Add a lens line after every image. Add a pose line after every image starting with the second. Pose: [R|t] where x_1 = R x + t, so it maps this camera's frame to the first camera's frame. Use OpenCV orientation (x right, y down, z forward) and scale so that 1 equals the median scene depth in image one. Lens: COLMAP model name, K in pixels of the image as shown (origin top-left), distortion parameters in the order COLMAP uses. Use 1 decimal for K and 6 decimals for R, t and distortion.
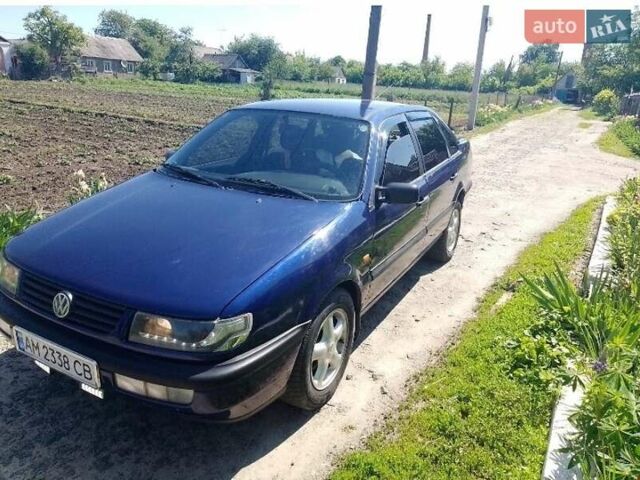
lens RADIAL K [[503.1, 0, 336.0], [0, 503.1, 239.3], [0, 0, 1]] dist [0.012473, -0.005509]
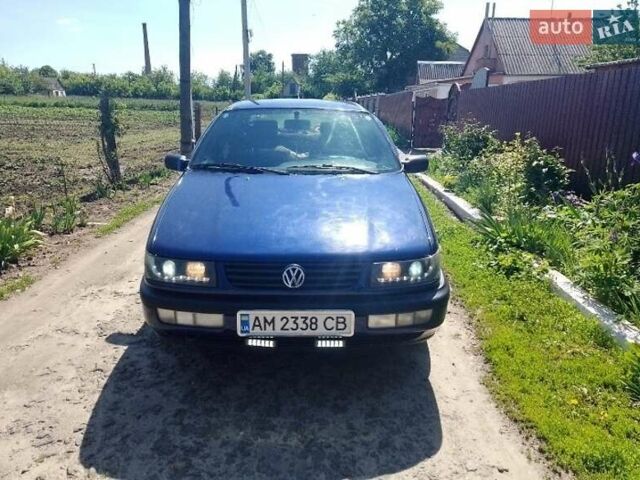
lens RADIAL K [[503.1, 0, 336.0], [0, 503.1, 239.3], [0, 0, 1]] dist [0.012473, -0.005509]
pose [[0.853448, -0.171492, 0.492155, -0.069191], [0.180668, 0.983109, 0.029269, 0.002255], [-0.488861, 0.063937, 0.870015, -0.001685]]
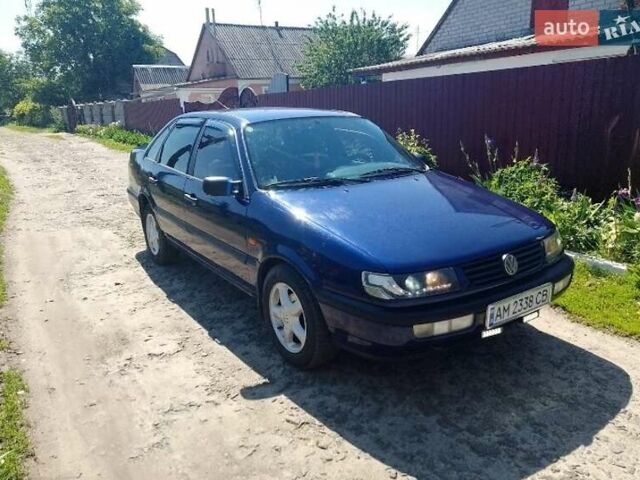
lens RADIAL K [[503.1, 0, 336.0], [0, 503.1, 239.3], [0, 0, 1]] dist [0.012473, -0.005509]
pose [[0.423590, -0.293661, 0.856934, -0.123439], [0.314373, 0.934856, 0.164967, -0.018893], [-0.849554, 0.199518, 0.488314, 0.051514]]
